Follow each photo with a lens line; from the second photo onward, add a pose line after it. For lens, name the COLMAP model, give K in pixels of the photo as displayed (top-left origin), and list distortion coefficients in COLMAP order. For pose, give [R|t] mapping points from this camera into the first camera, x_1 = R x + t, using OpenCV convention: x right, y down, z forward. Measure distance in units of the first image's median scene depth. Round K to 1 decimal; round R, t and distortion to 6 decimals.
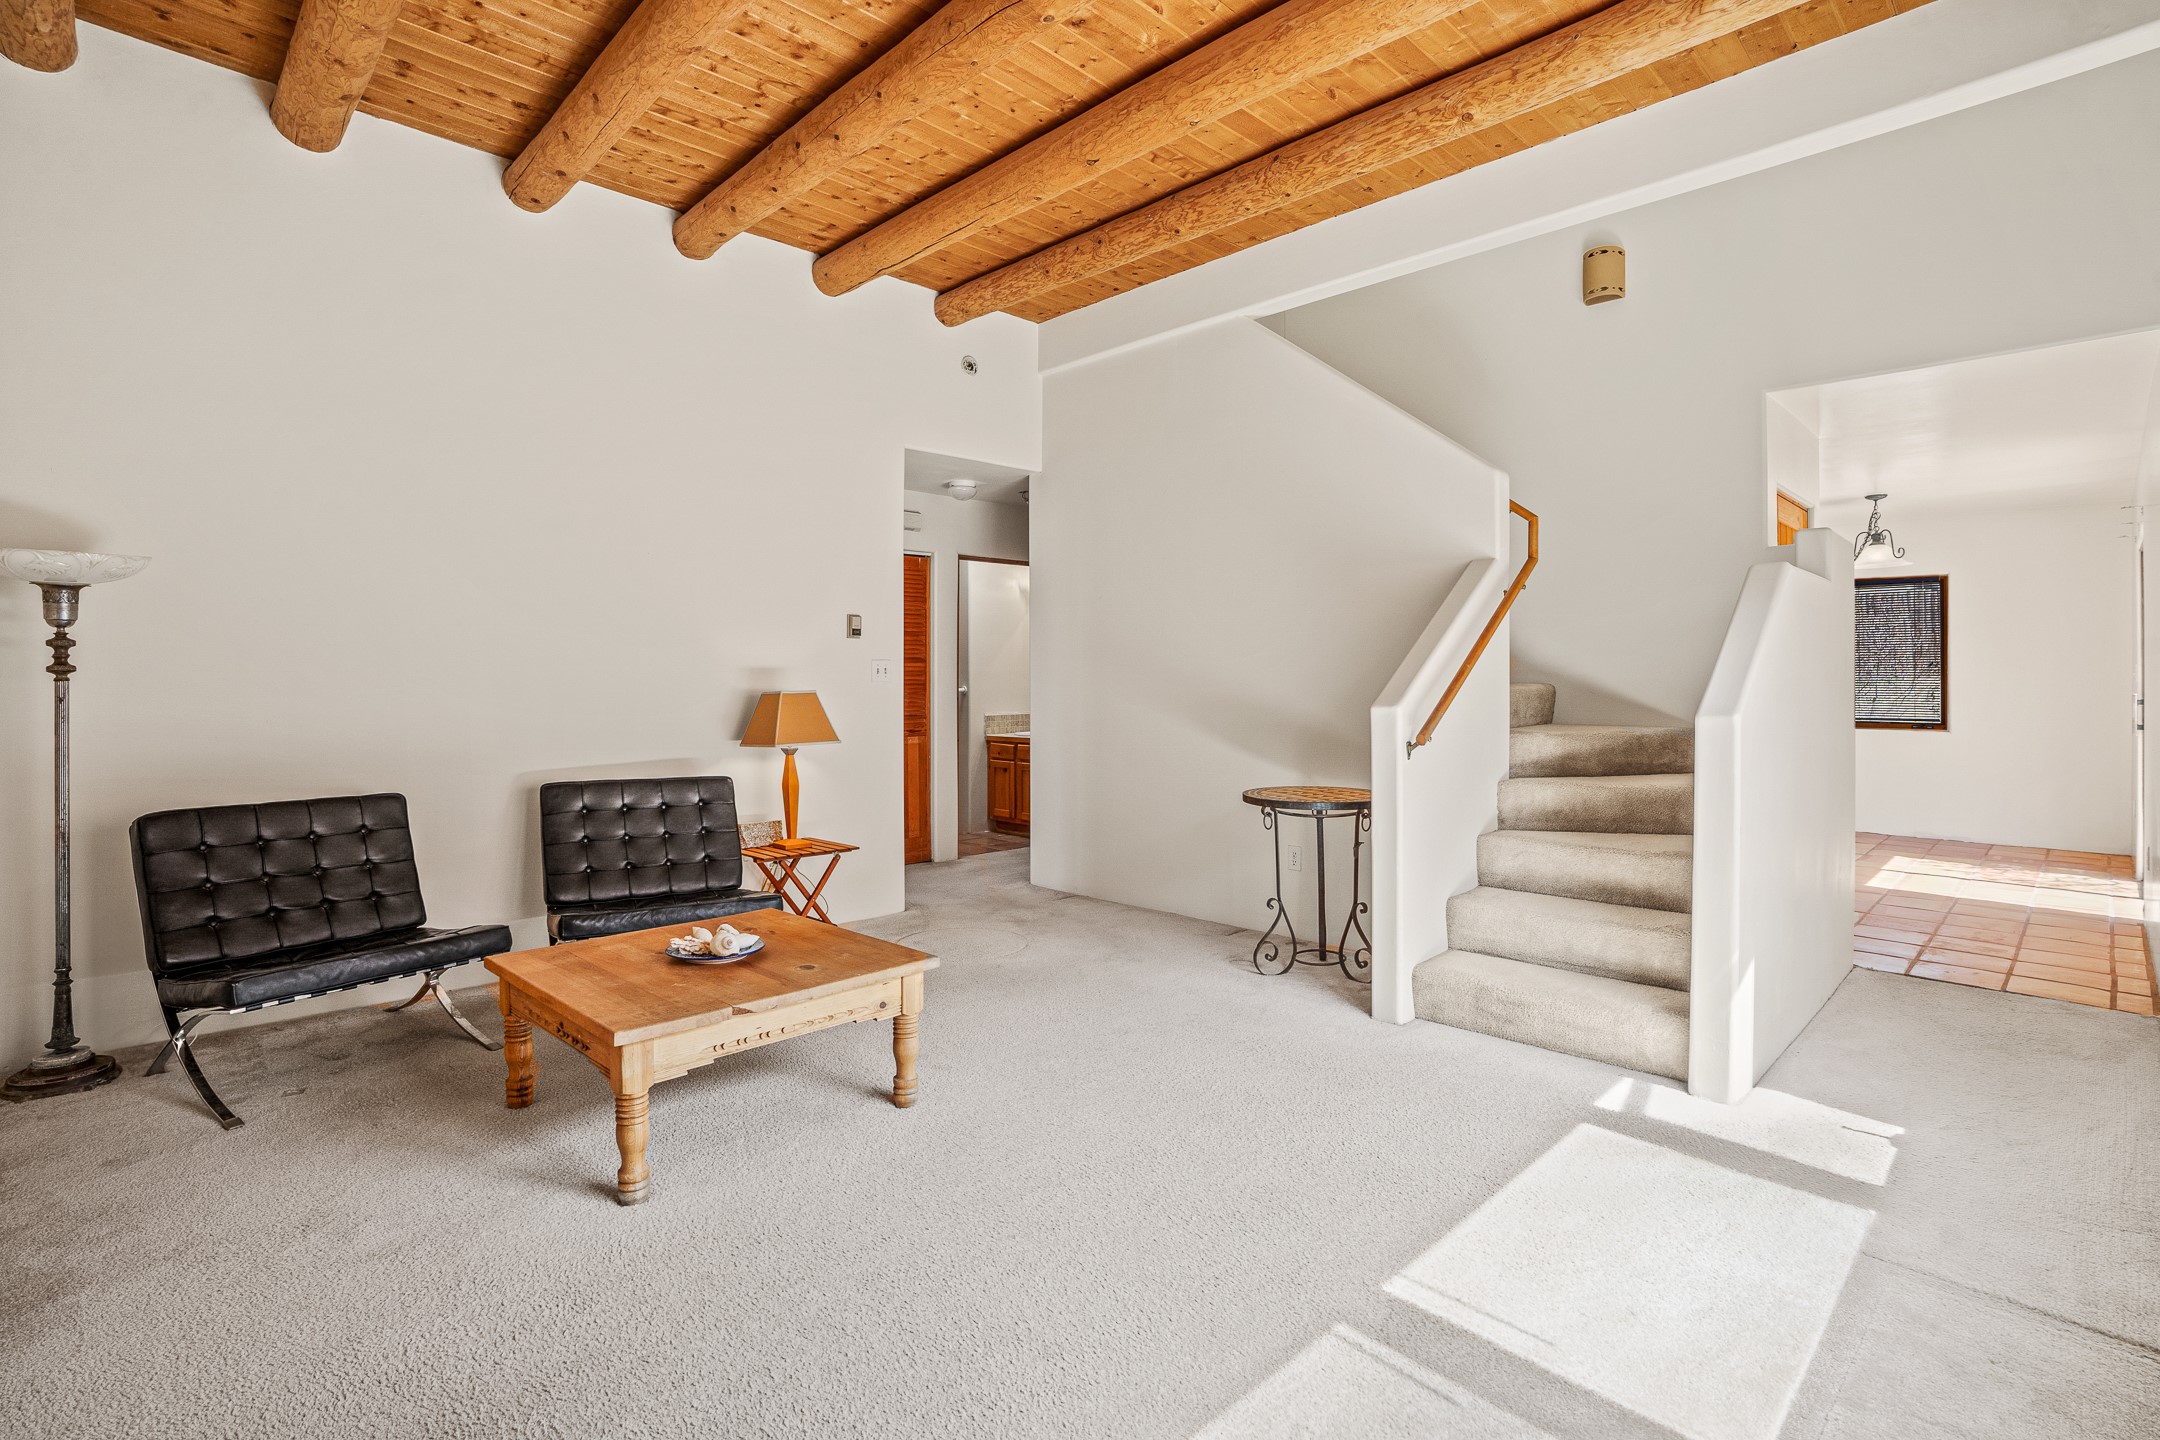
lens RADIAL K [[1017.8, 0, 1075.0], [0, 1017.8, 669.1], [0, 0, 1]] dist [-0.042777, 0.005182]
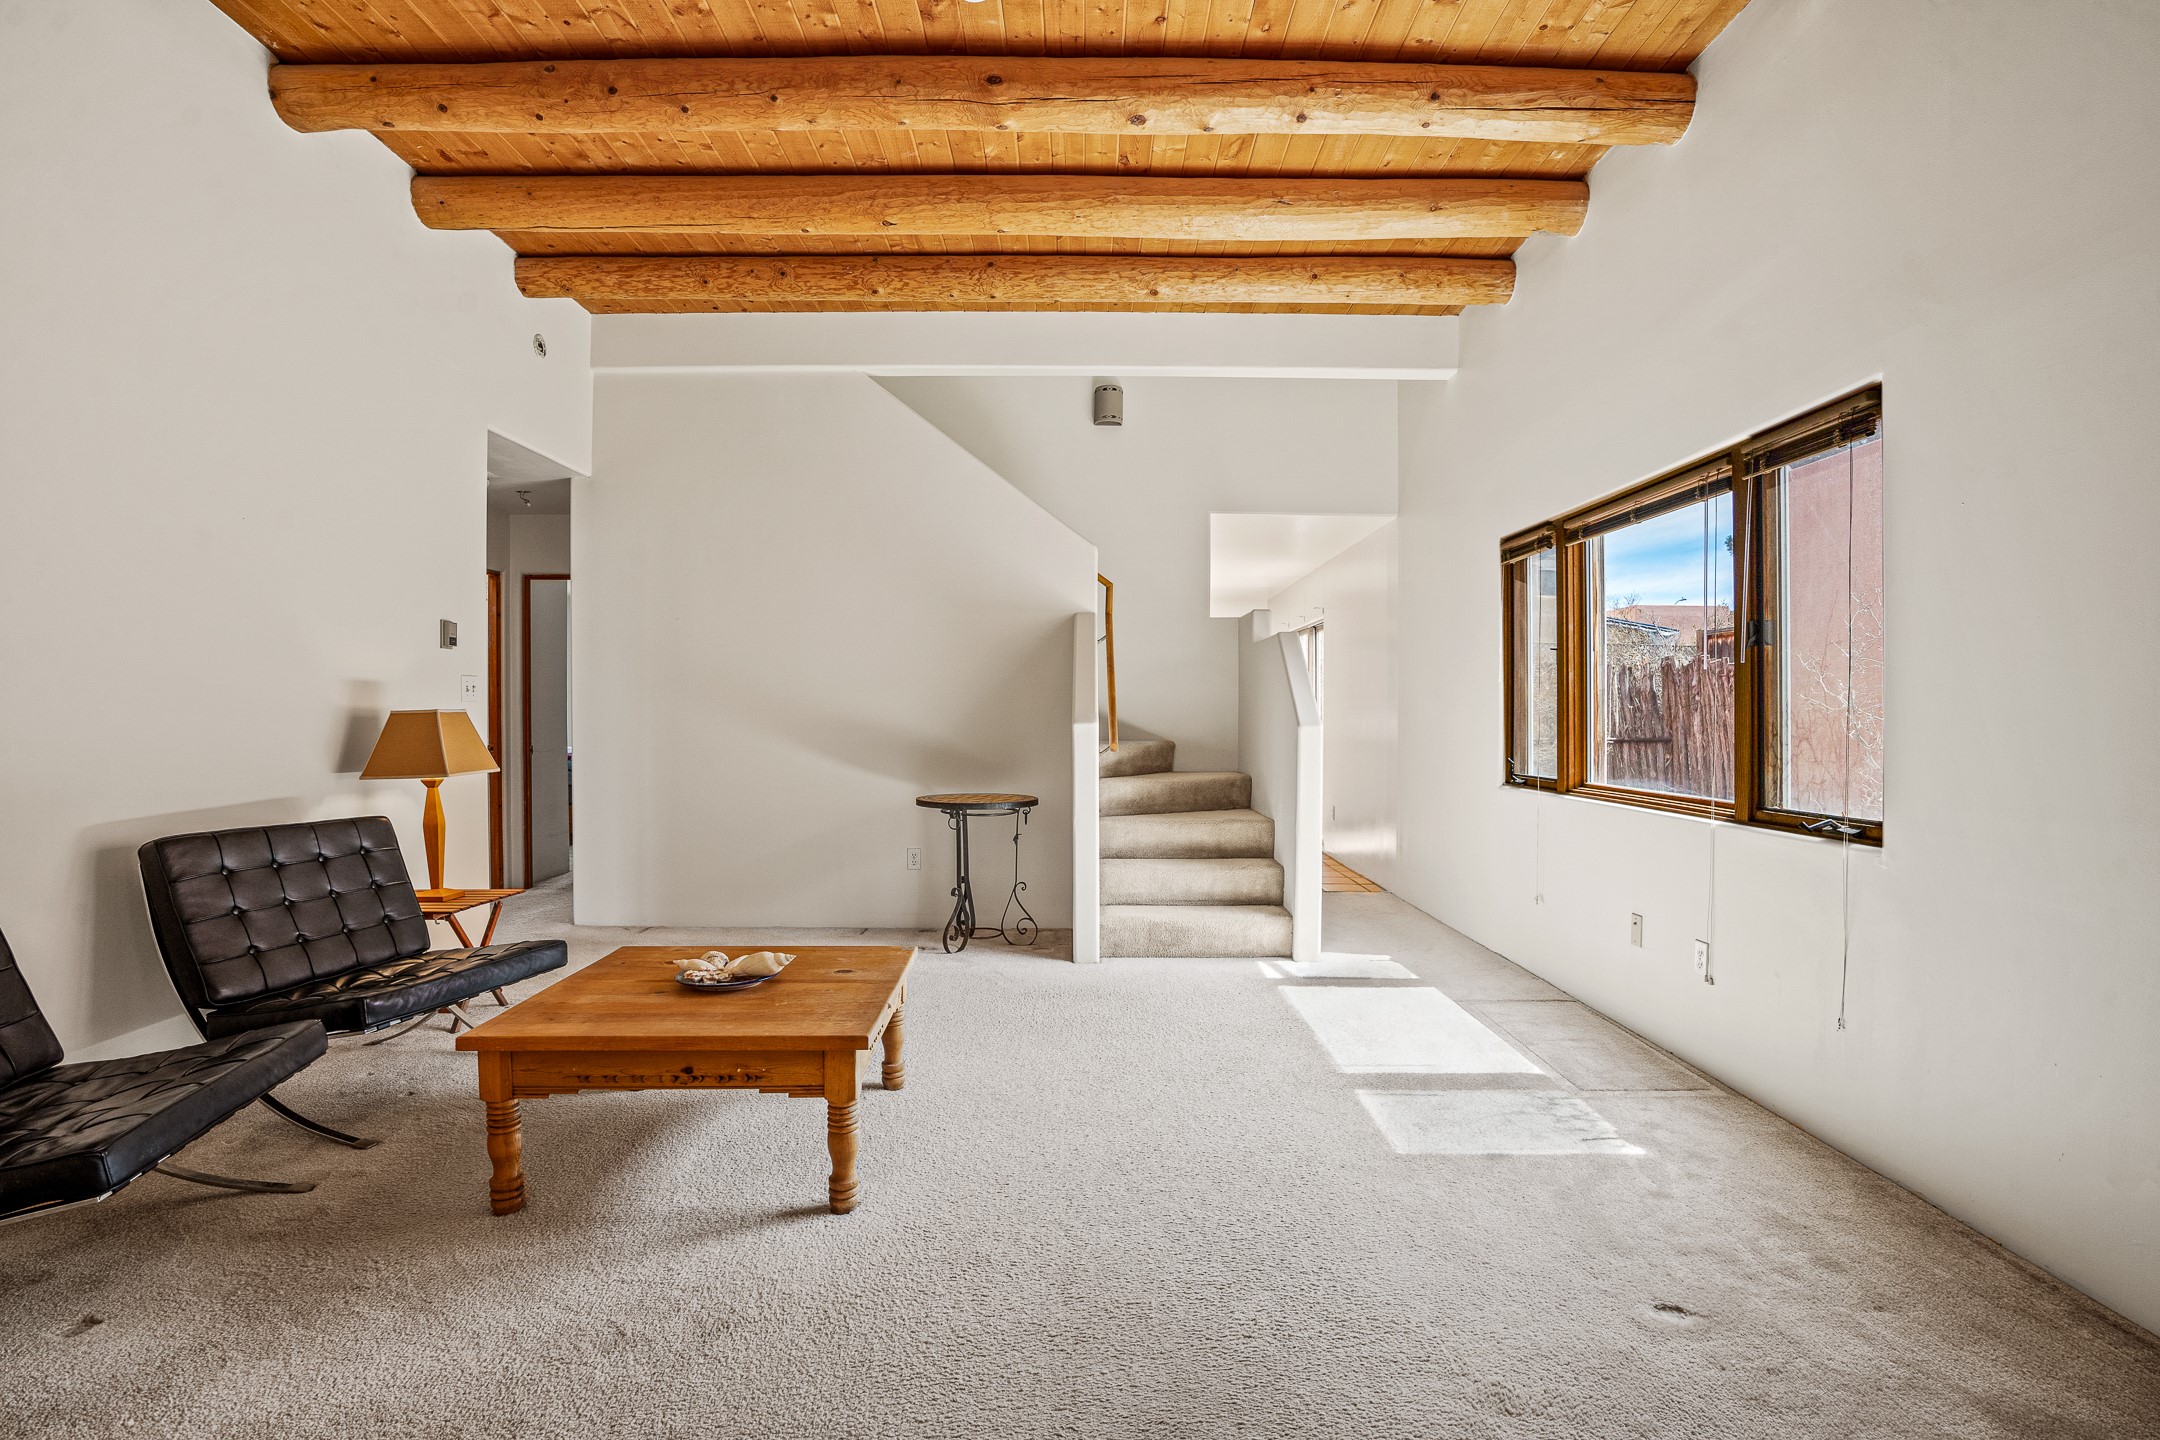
lens RADIAL K [[1017.8, 0, 1078.3], [0, 1017.8, 716.9], [0, 0, 1]] dist [-0.042777, 0.005182]
pose [[0.702831, 0.002699, 0.711351, -0.544431], [-0.008718, 0.999950, 0.004820, 0.020477], [-0.711303, -0.009589, 0.702820, 0.075373]]
